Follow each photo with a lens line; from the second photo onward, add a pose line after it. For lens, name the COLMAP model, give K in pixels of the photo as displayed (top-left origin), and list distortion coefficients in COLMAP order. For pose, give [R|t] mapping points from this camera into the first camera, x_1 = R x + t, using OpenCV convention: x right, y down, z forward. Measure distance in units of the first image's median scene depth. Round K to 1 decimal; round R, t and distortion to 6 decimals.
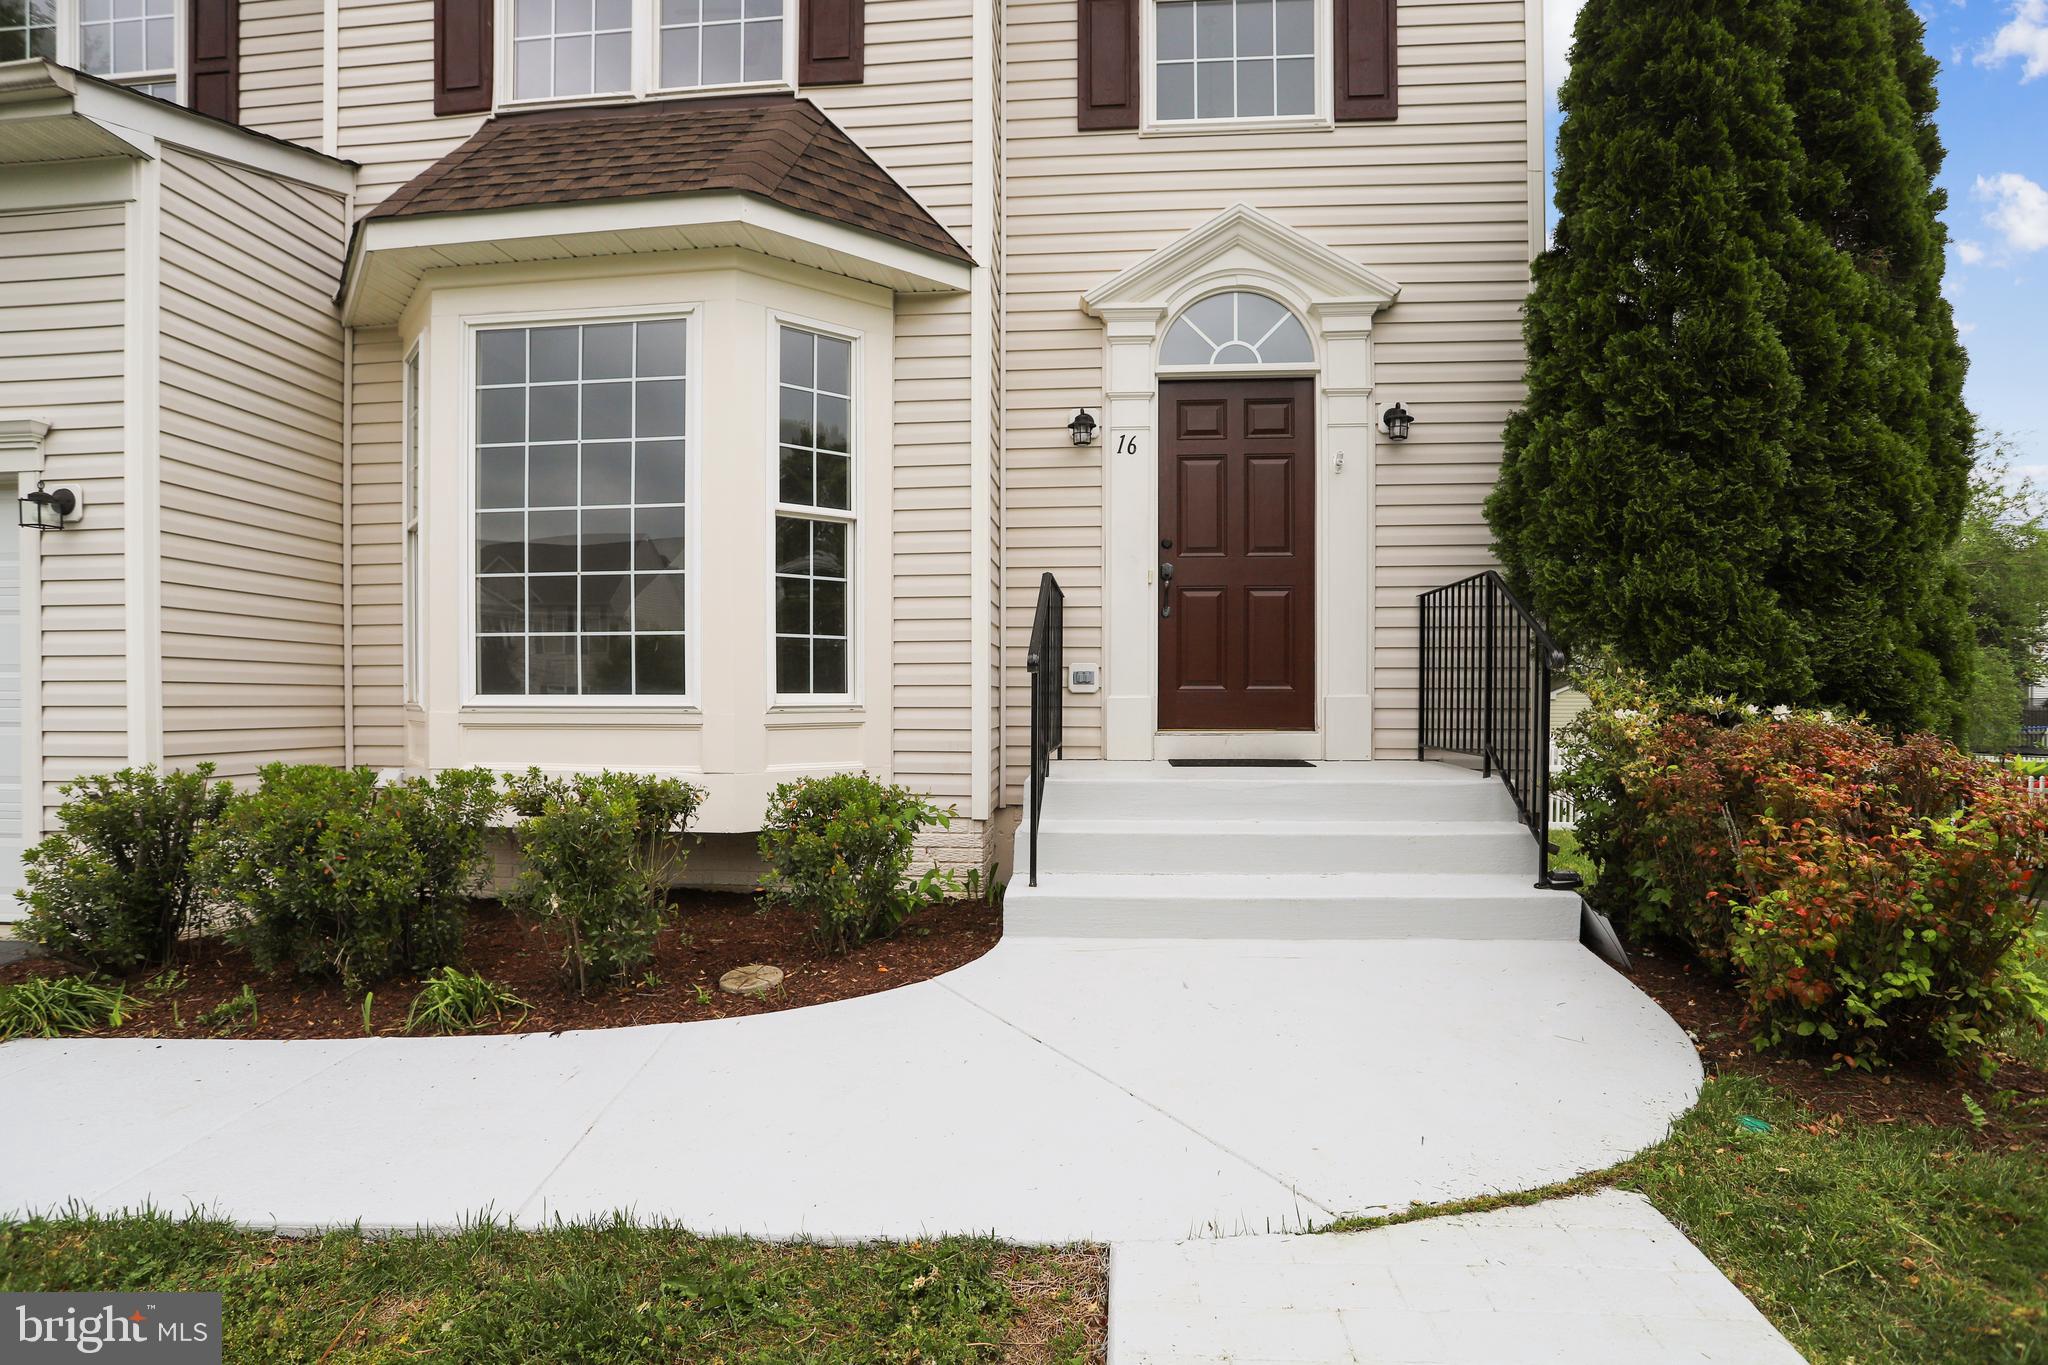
lens RADIAL K [[982.4, 0, 952.8], [0, 982.4, 708.7], [0, 0, 1]] dist [-0.056499, 0.020041]
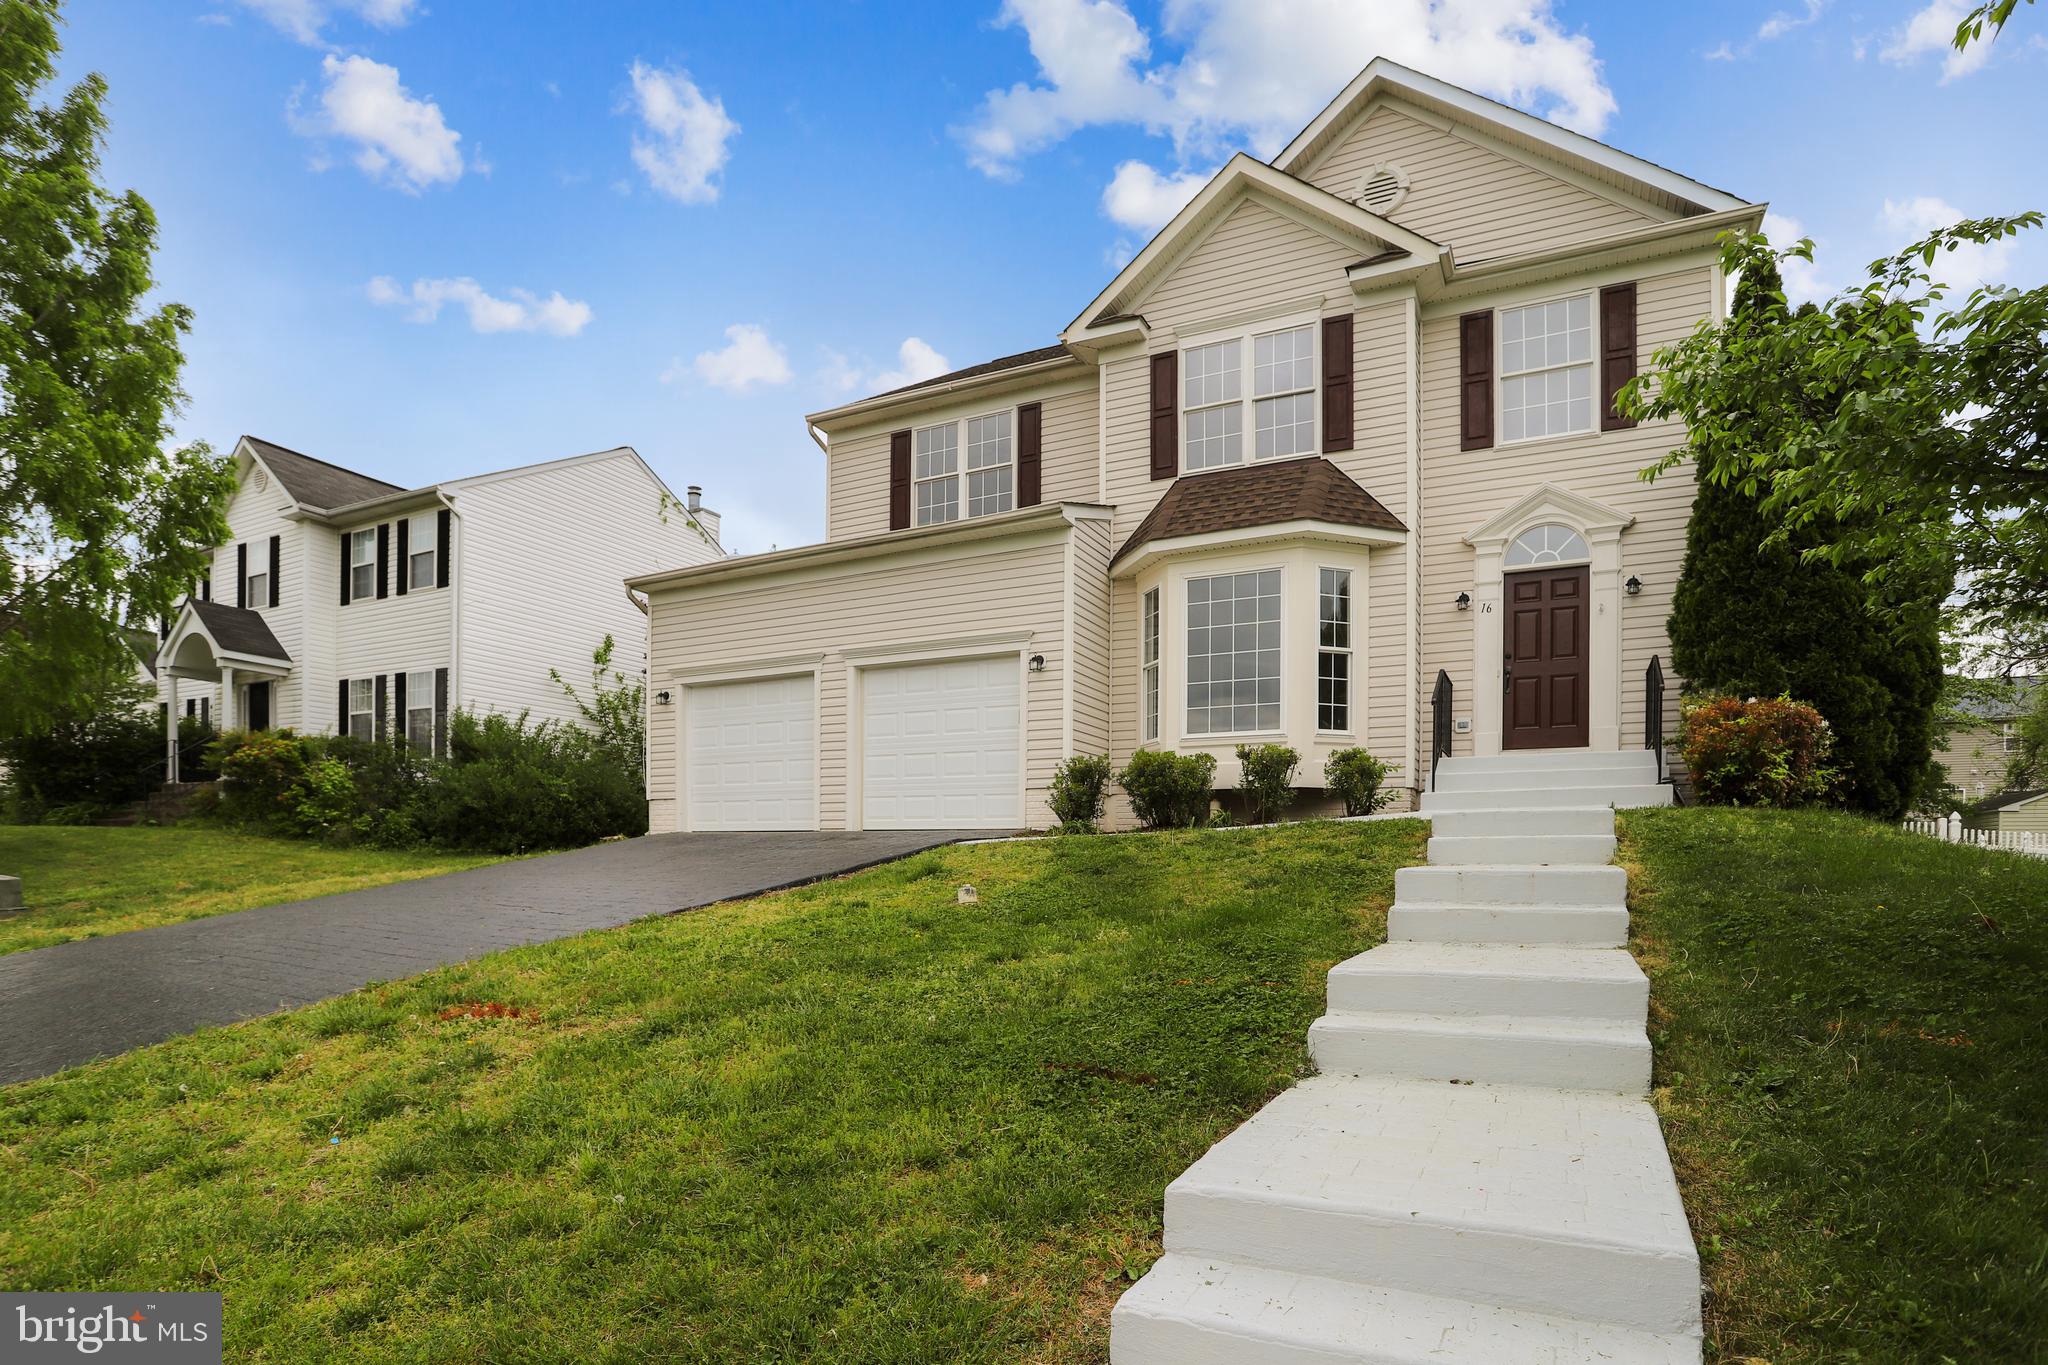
lens RADIAL K [[1029.7, 0, 1061.9], [0, 1029.7, 893.9], [0, 0, 1]] dist [-0.017142, 0.020240]
pose [[0.960246, 0.001804, -0.279149, -0.080329], [0.001324, 0.999938, 0.011017, 0.337409], [0.279152, -0.010949, 0.960185, -1.467396]]
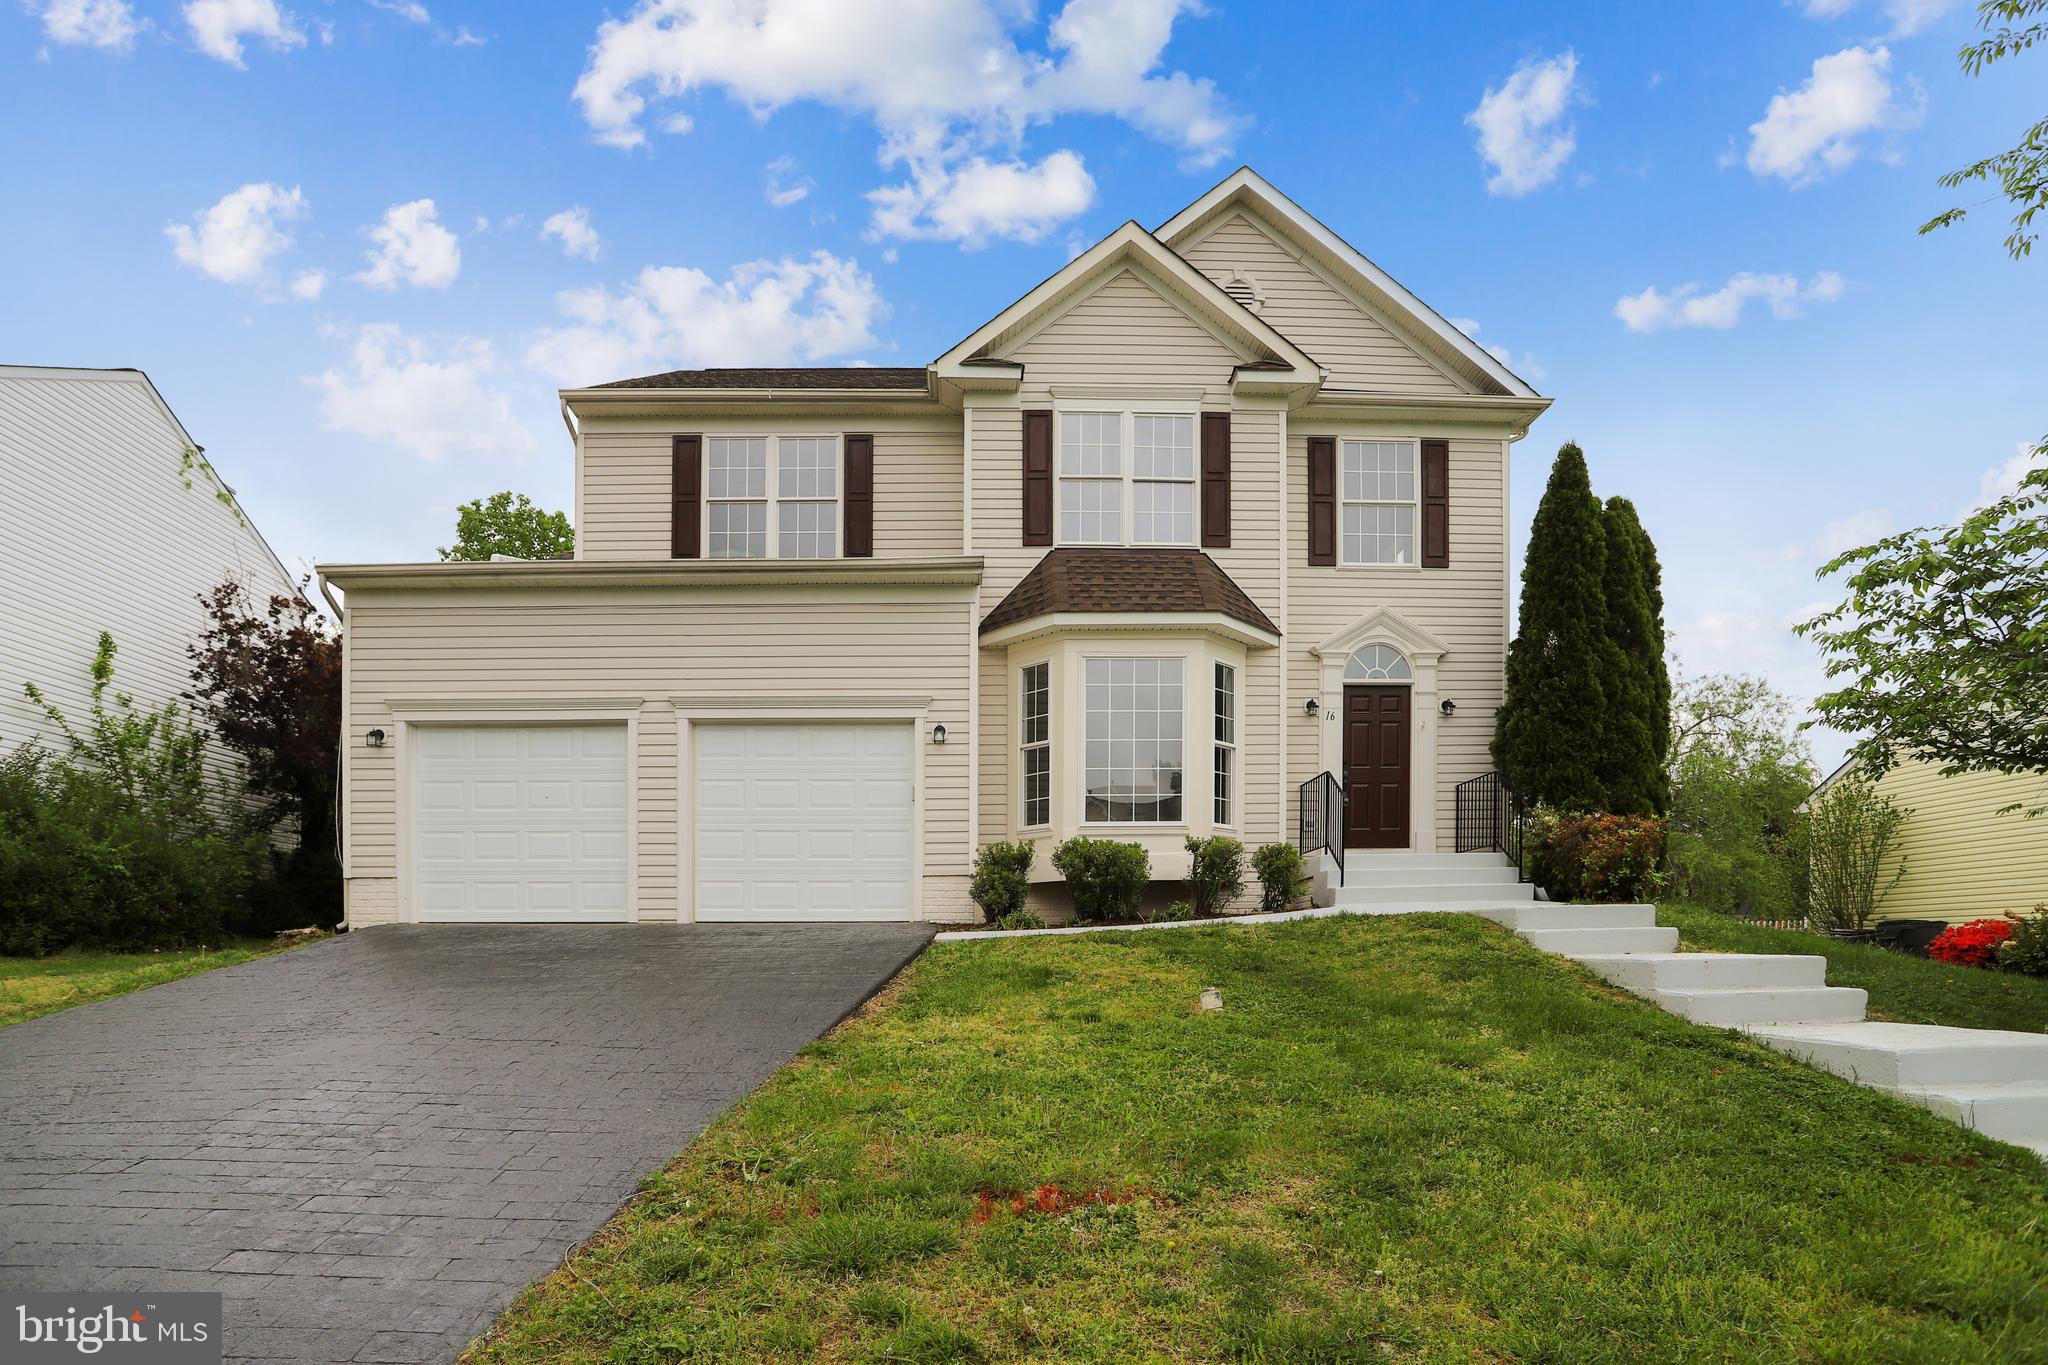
lens RADIAL K [[1046.3, 0, 1023.8], [0, 1046.3, 992.1], [0, 0, 1]] dist [-0.001817, -0.000221]
pose [[0.984011, -0.025016, 0.176339, -1.045514], [0.020581, 0.999425, 0.026934, 0.304545], [-0.176912, -0.022875, 0.983961, -1.345731]]
